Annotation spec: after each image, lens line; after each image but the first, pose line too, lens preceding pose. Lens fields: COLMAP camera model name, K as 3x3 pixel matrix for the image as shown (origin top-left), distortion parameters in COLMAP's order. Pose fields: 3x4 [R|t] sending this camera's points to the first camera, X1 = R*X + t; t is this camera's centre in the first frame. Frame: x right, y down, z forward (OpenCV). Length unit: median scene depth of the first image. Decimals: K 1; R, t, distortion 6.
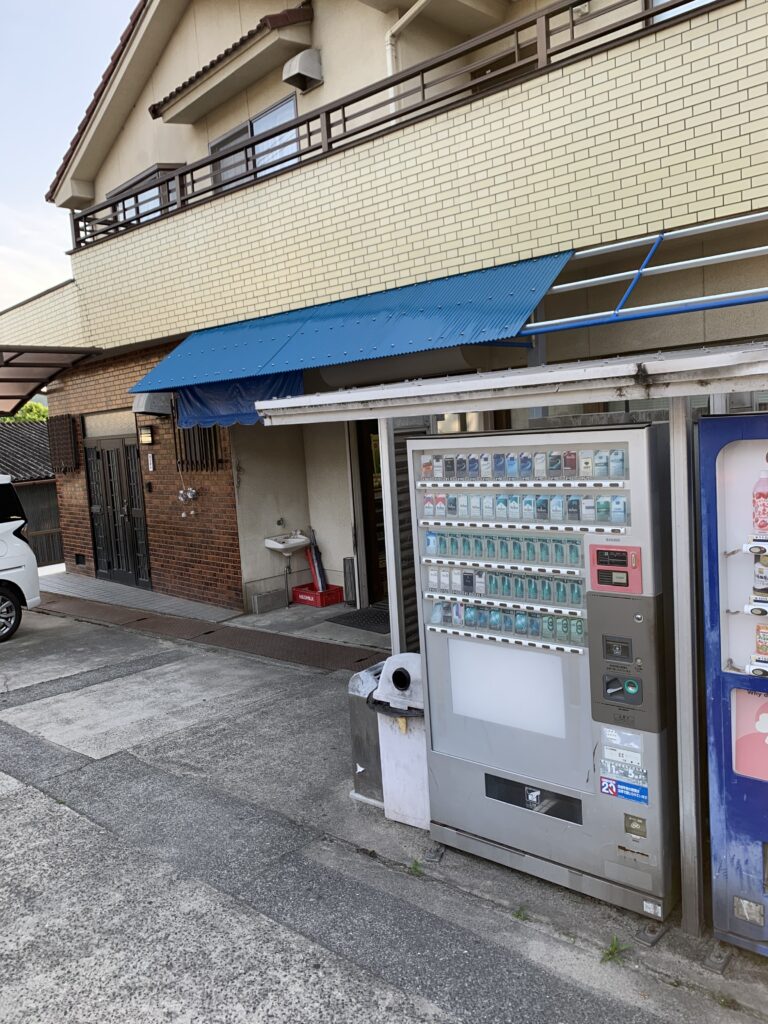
lens RADIAL K [[822.0, 0, 346.8], [0, 822.0, 499.3], [0, 0, 1]] dist [0.019904, -0.012963]
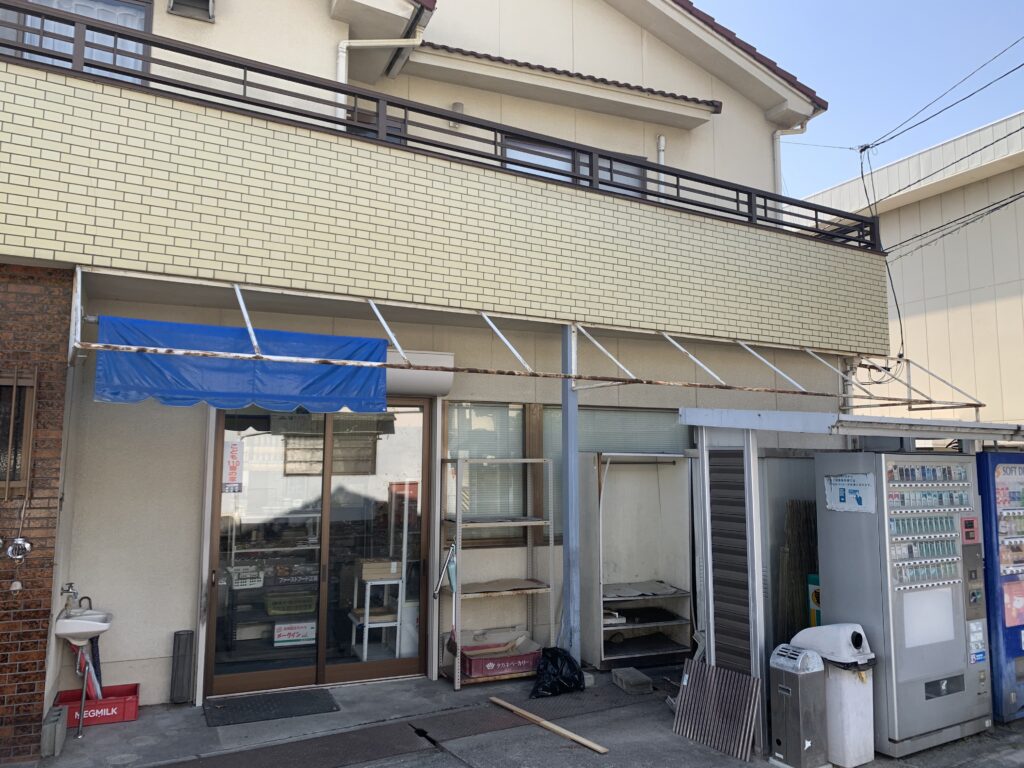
lens RADIAL K [[779.0, 0, 513.0], [0, 779.0, 376.6], [0, 0, 1]] dist [0.013045, 0.000677]
pose [[0.285275, 0.165468, 0.944054, -1.498468], [0.059306, 0.980050, -0.189698, 0.016541], [-0.956609, 0.110104, 0.269770, 1.300794]]
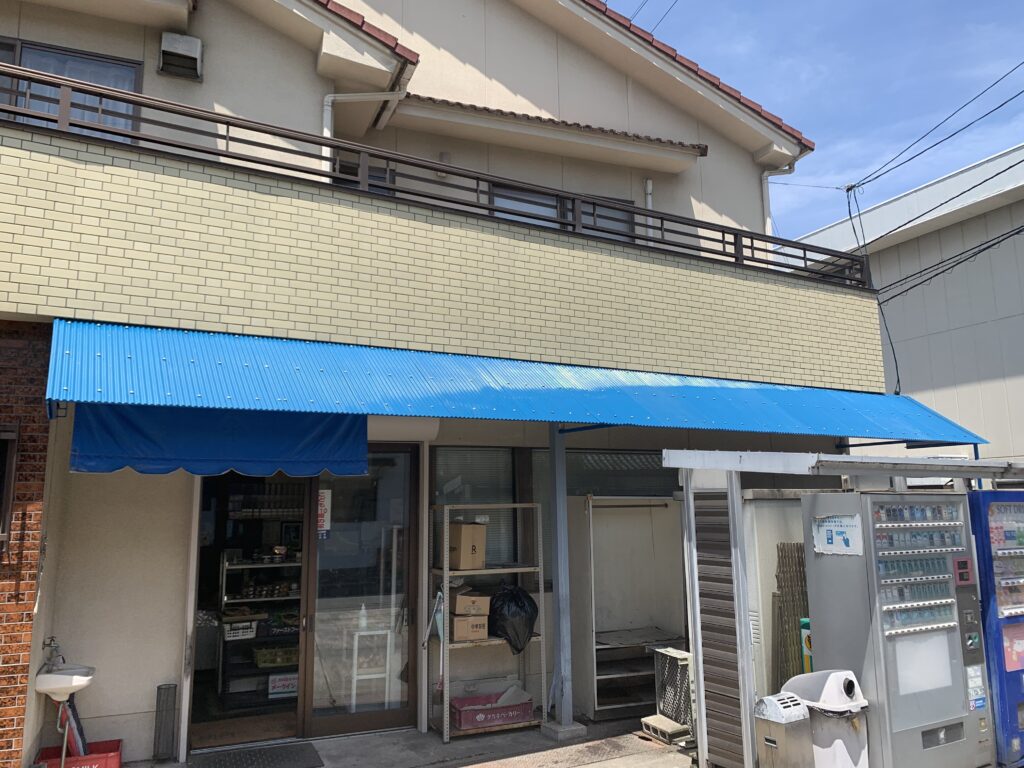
lens RADIAL K [[779.0, 0, 506.6], [0, 779.0, 381.0], [0, 0, 1]] dist [0.013045, 0.000677]
pose [[0.306449, 0.207386, 0.929021, -1.480147], [0.071741, 0.968170, -0.239790, 0.018031], [-0.949180, 0.140133, 0.281817, 1.247171]]
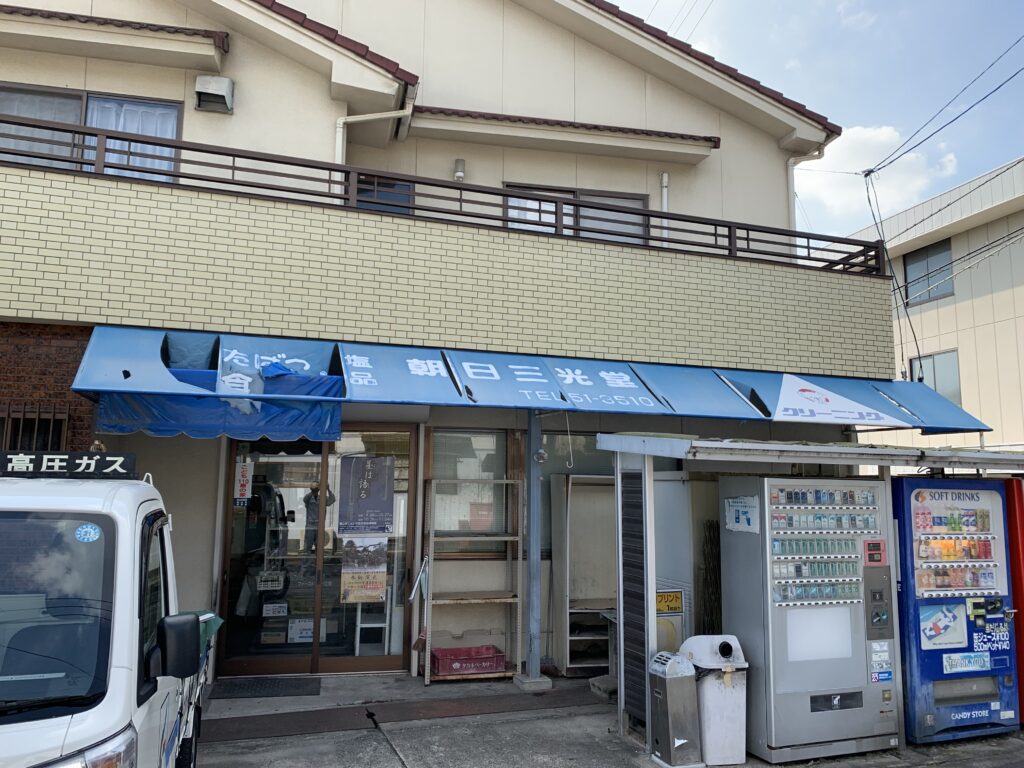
lens RADIAL K [[779.0, 0, 501.6], [0, 779.0, 381.0], [0, 0, 1]] dist [0.013045, 0.000677]
pose [[0.458394, 0.181804, 0.869955, -1.535934], [0.032786, 0.974728, -0.220975, 0.060603], [-0.888144, 0.129816, 0.440849, 0.811105]]
